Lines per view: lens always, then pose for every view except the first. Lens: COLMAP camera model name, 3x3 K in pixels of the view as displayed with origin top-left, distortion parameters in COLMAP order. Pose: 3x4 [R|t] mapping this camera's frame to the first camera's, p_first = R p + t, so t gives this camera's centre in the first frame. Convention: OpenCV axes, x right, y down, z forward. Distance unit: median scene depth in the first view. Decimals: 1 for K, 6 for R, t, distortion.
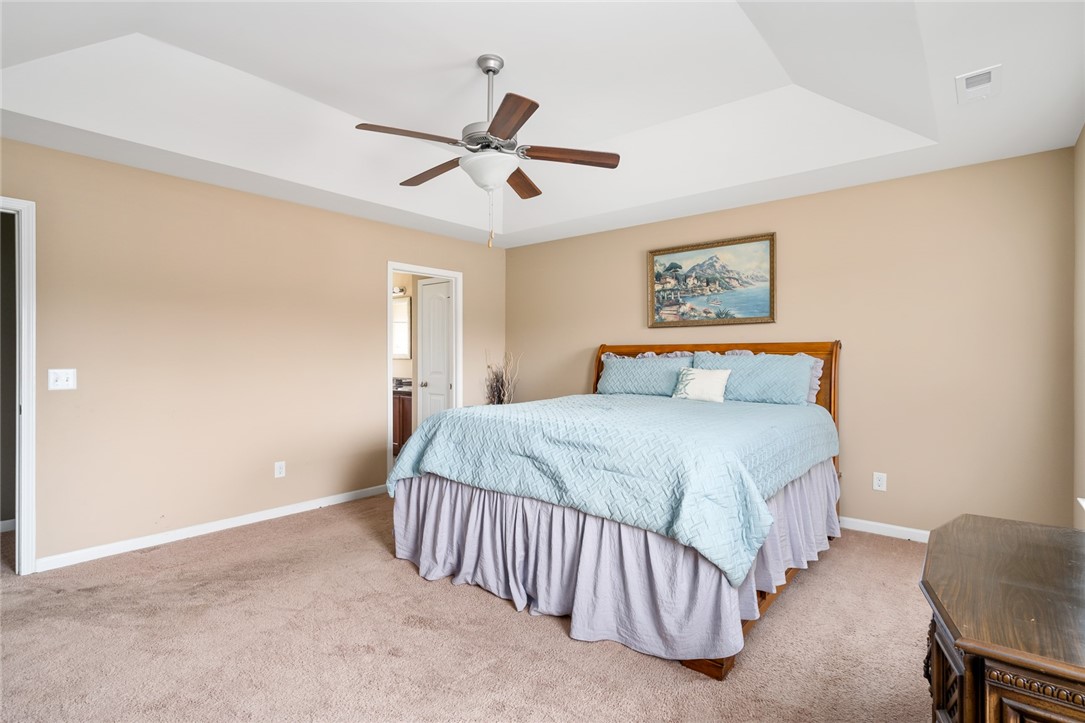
lens RADIAL K [[531.0, 0, 539.9], [0, 531.0, 359.4], [0, 0, 1]] dist [0.000639, 0.000057]
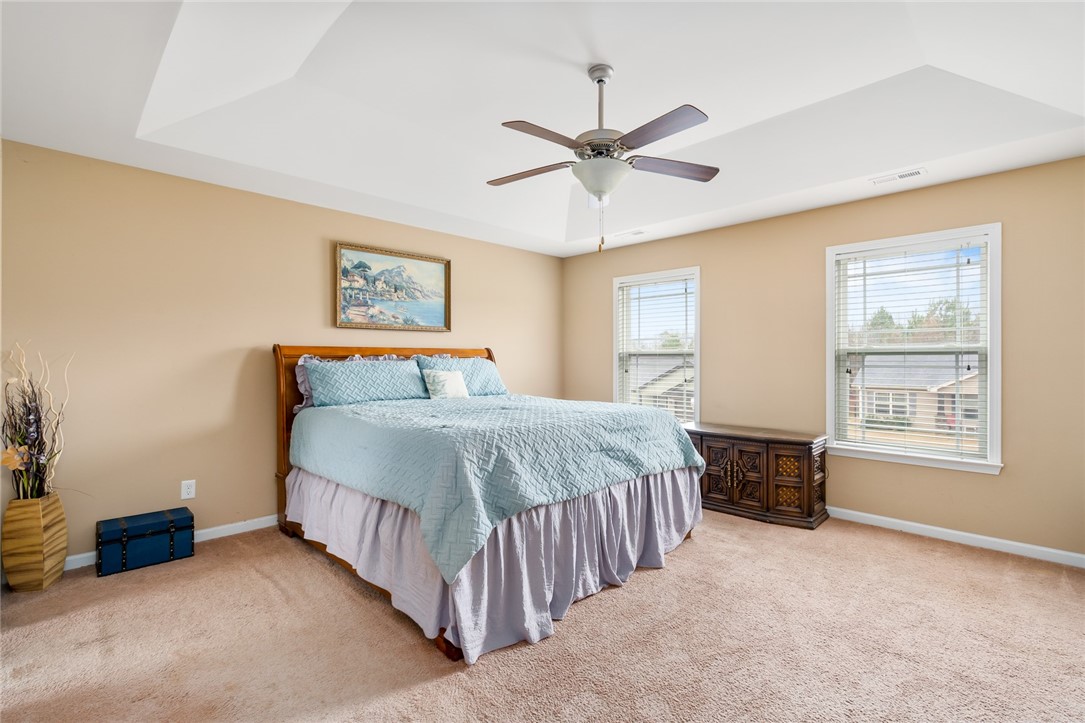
lens RADIAL K [[500.9, 0, 542.5], [0, 500.9, 359.8], [0, 0, 1]] dist [-0.002316, 0.000002]
pose [[0.079942, -0.000109, 0.996800, -0.637494], [0.007952, 0.999968, -0.000529, -0.002335], [-0.996768, 0.007969, 0.079940, 0.622956]]
